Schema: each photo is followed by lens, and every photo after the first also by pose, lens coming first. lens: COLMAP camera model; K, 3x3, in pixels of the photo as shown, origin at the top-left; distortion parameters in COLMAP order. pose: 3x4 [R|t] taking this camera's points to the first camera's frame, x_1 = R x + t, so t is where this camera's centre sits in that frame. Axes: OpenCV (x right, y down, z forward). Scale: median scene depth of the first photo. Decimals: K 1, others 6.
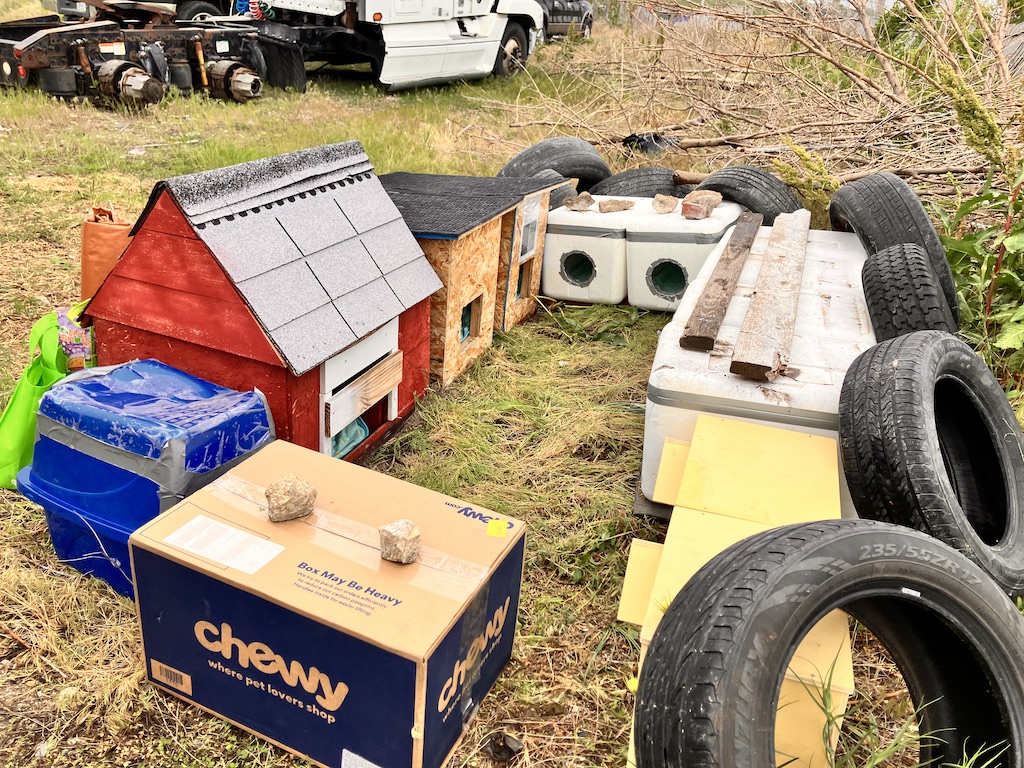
lens RADIAL K [[854.3, 0, 512.0], [0, 854.3, 384.0], [0, 0, 1]] dist [0.011765, 0.020844]
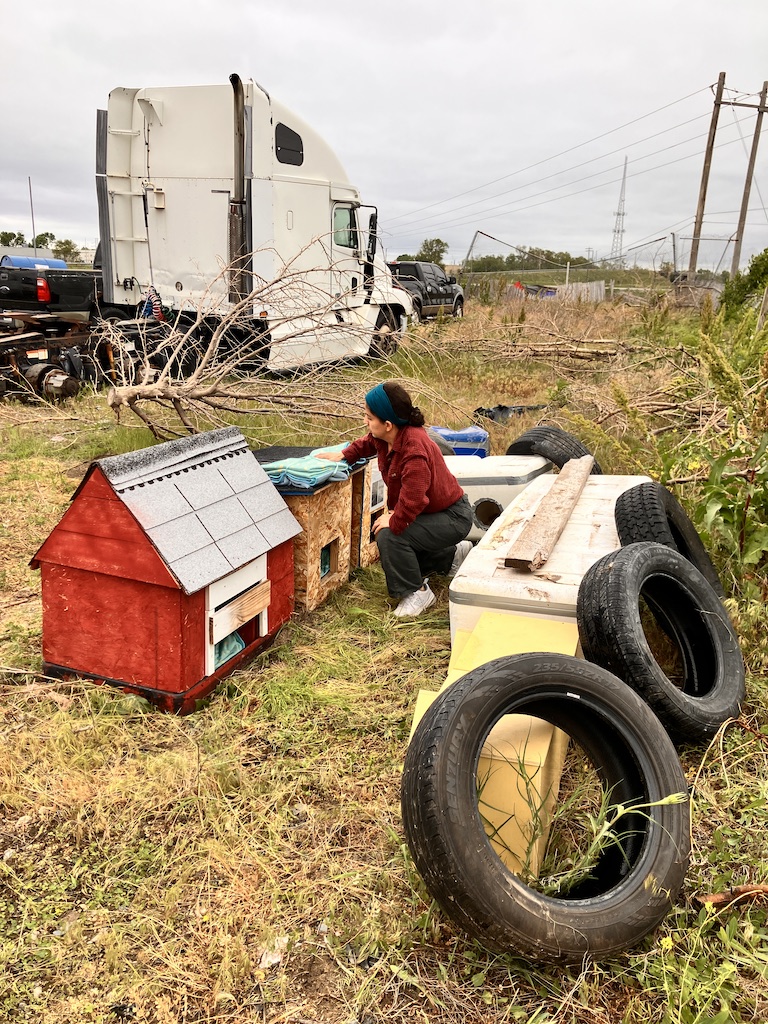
lens RADIAL K [[823.5, 0, 390.5], [0, 823.5, 474.8], [0, 0, 1]] dist [0.062317, -0.002053]
pose [[0.998904, -0.045871, -0.009299, 0.078914], [0.043142, 0.979424, -0.197148, 0.064026], [0.018151, 0.196531, 0.980330, -0.281204]]
